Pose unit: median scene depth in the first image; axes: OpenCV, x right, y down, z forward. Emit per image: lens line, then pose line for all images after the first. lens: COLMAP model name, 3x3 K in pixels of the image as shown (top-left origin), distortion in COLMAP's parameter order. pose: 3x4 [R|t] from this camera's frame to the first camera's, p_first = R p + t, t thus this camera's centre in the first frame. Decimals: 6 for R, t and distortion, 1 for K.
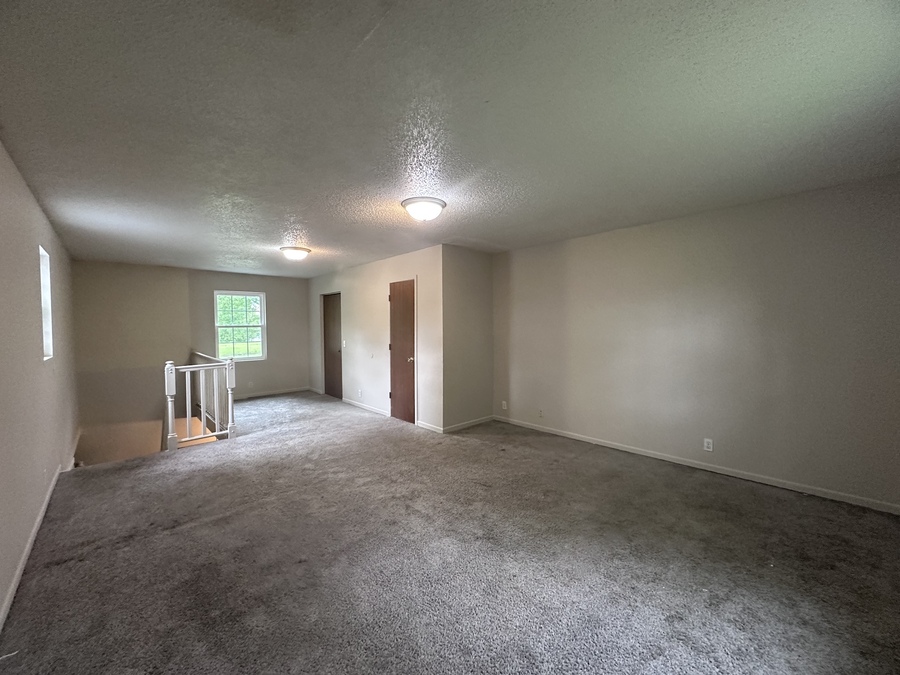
lens RADIAL K [[363.1, 0, 448.4], [0, 363.1, 336.5], [0, 0, 1]] dist [-0.000786, -0.000073]
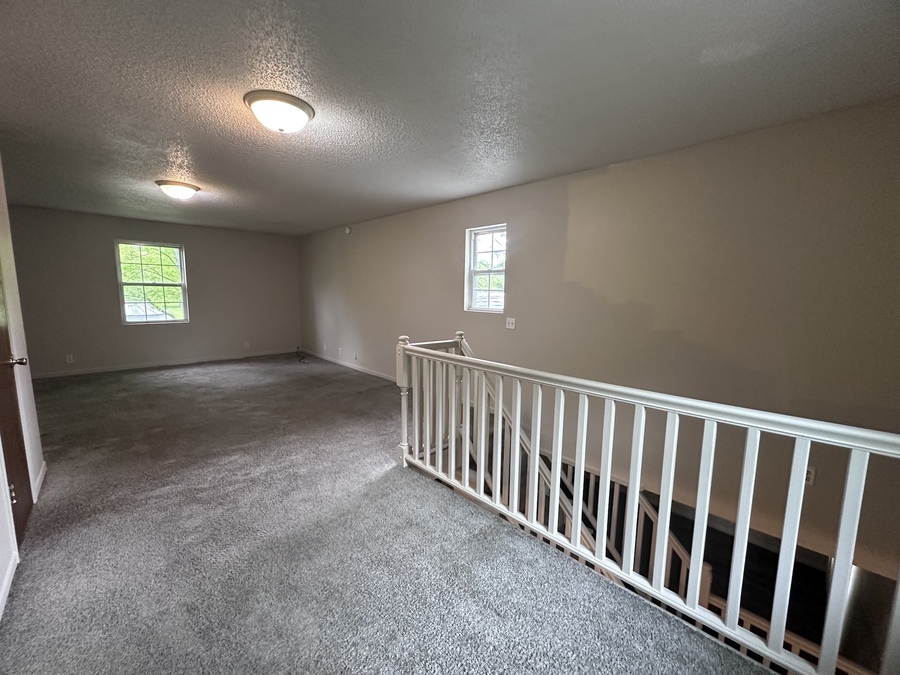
lens RADIAL K [[363.1, 0, 451.4], [0, 363.1, 336.5], [0, 0, 1]] dist [-0.000786, -0.000073]
pose [[-0.999875, -0.004452, -0.015154, -0.735837], [-0.006750, 0.987871, 0.155133, -0.040363], [0.014280, 0.155216, -0.987777, 1.735513]]
